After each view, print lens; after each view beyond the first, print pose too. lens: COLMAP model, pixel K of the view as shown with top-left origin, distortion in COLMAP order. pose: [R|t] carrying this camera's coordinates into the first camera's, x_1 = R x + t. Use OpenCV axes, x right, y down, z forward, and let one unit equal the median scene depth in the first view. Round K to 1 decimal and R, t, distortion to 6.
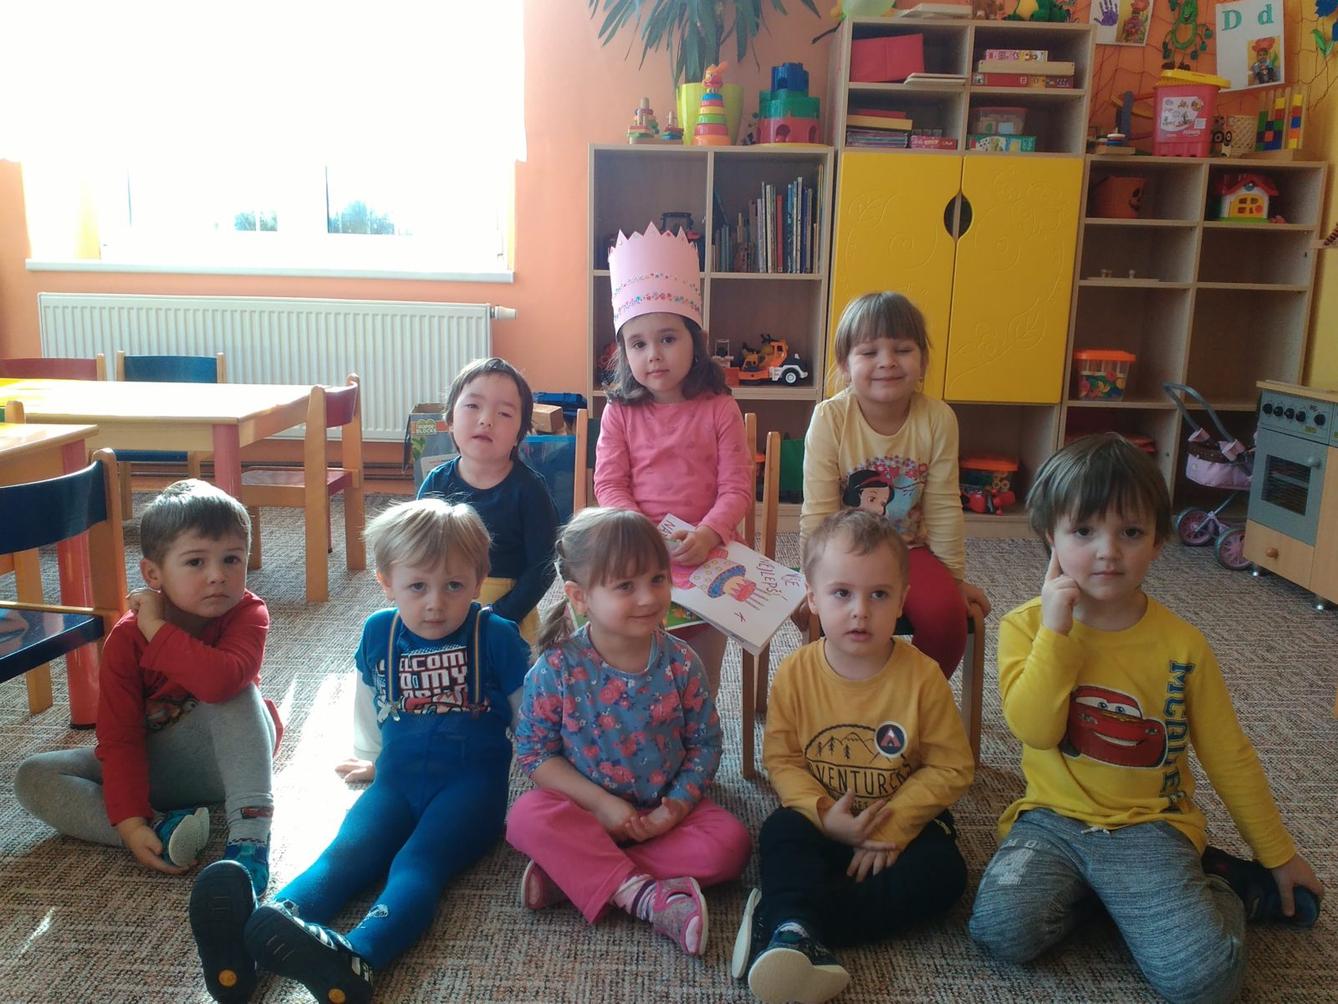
lens RADIAL K [[1200.2, 0, 665.1], [0, 1200.2, 516.0], [0, 0, 1]] dist [0.043362, -0.105481]
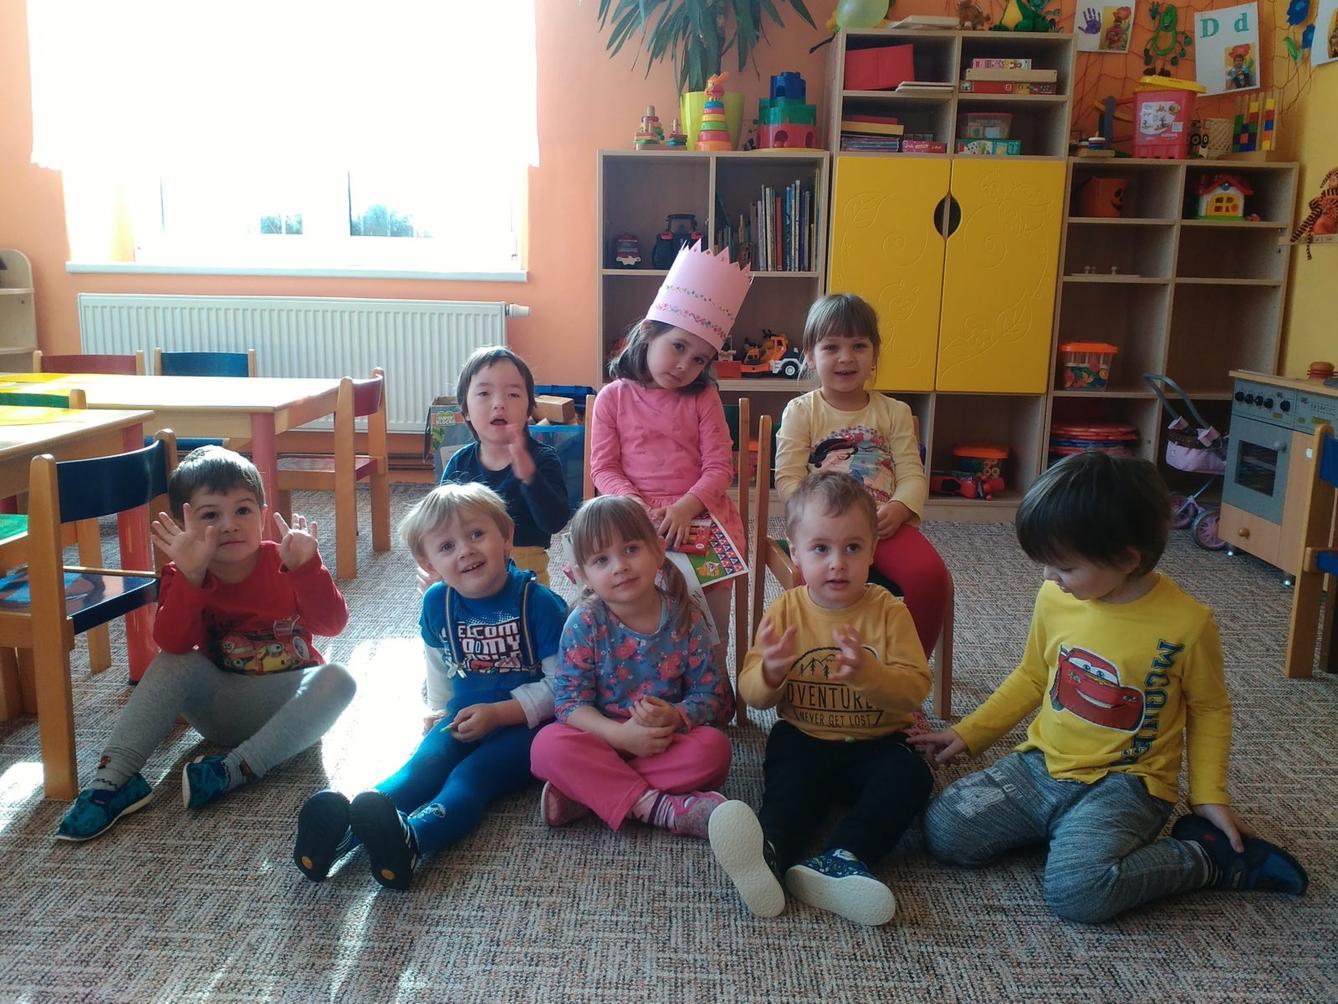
lens RADIAL K [[1292.0, 0, 672.4], [0, 1292.0, 540.8], [0, 0, 1]] dist [0.057338, -0.157075]
pose [[0.999928, -0.002801, -0.011655, 0.014411], [0.002822, 0.999994, 0.001841, 0.032738], [0.011650, -0.001873, 0.999930, -0.140365]]
